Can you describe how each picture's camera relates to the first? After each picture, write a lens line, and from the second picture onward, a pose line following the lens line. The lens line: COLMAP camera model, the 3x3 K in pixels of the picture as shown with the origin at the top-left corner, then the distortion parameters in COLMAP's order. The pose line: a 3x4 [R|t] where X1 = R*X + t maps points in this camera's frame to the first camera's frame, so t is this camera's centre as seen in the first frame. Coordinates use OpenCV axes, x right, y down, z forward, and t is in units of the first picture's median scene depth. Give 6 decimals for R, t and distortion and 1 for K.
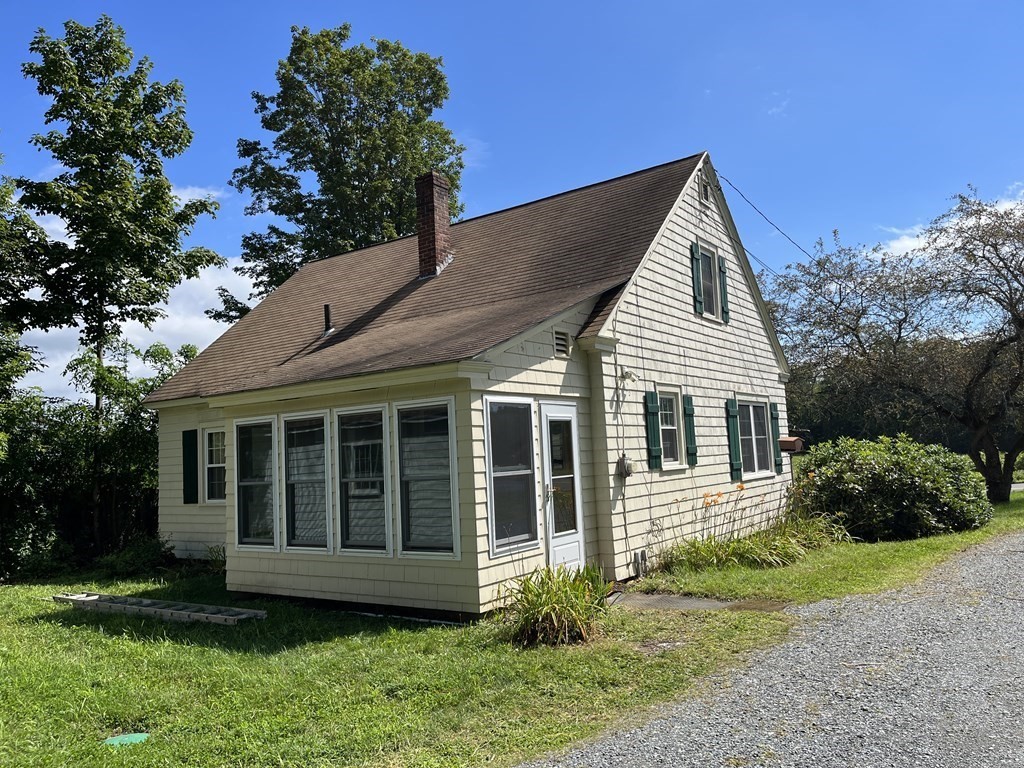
lens RADIAL K [[769.0, 0, 508.4], [0, 769.0, 389.7], [0, 0, 1]] dist [0.079418, -0.086636]
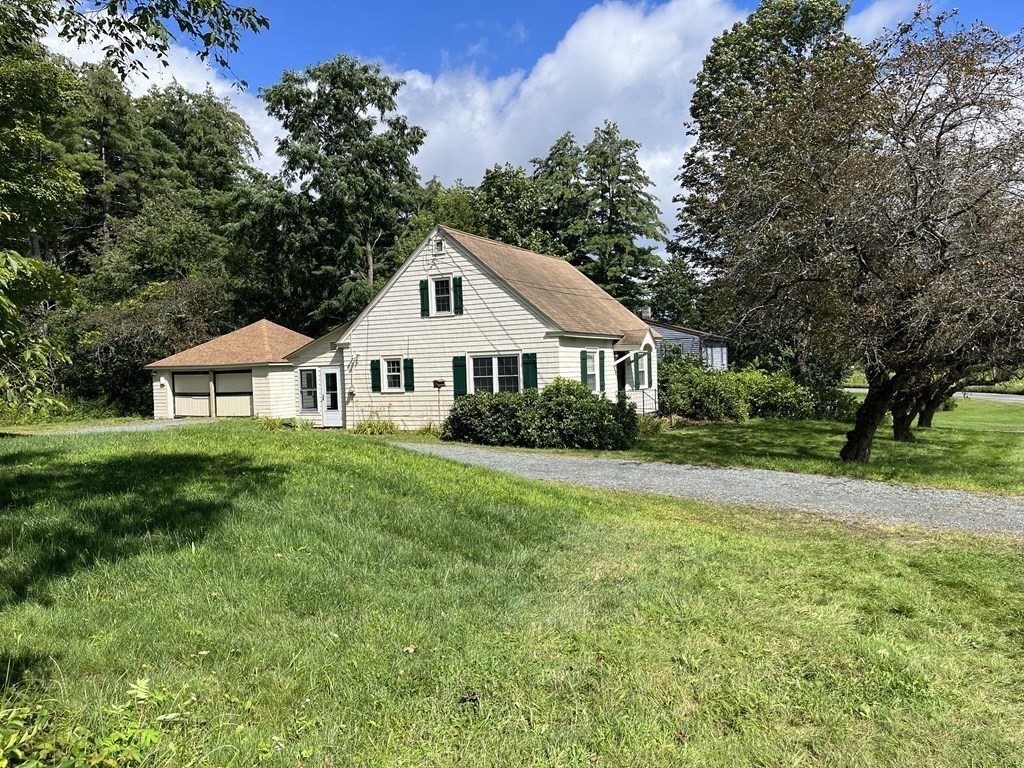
lens RADIAL K [[769.0, 0, 508.4], [0, 769.0, 389.7], [0, 0, 1]] dist [0.079418, -0.086636]
pose [[0.135266, 0.071574, -0.988221, 2.415673], [0.109138, 0.990242, 0.086659, -0.063036], [0.984780, -0.119575, 0.126135, 0.997664]]
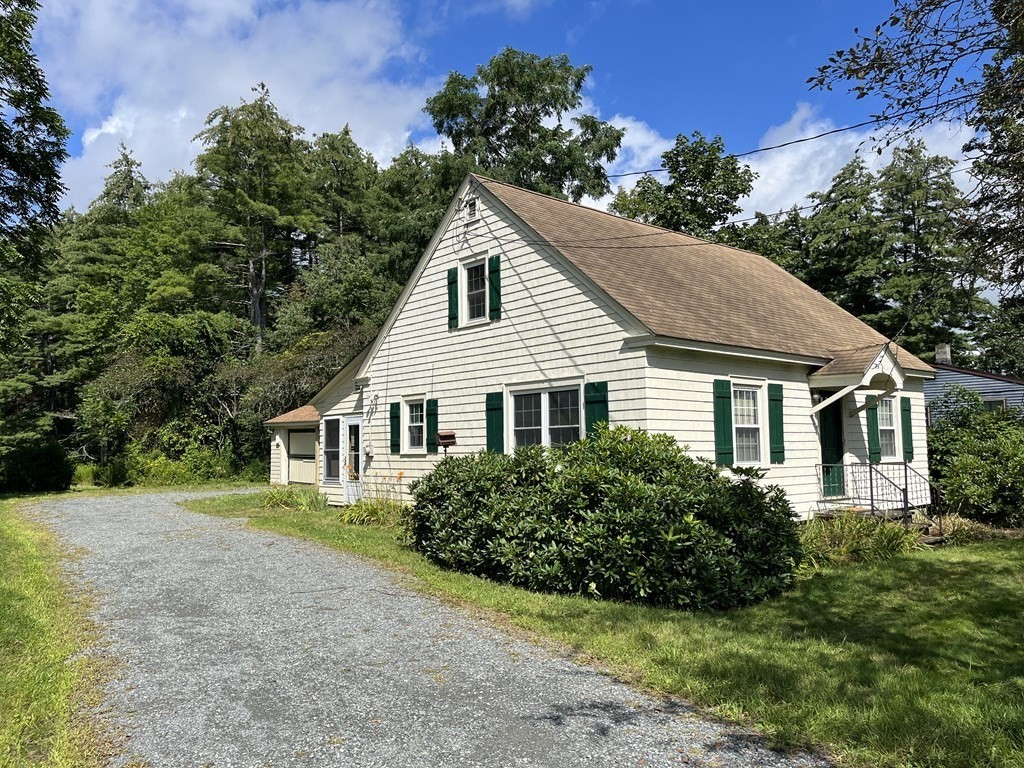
lens RADIAL K [[769.0, 0, 508.4], [0, 769.0, 389.7], [0, 0, 1]] dist [0.079418, -0.086636]
pose [[-0.239804, -0.023534, -0.970536, 1.478643], [0.105882, 0.993109, -0.050243, 0.071183], [0.965030, -0.114811, -0.235660, 1.442133]]
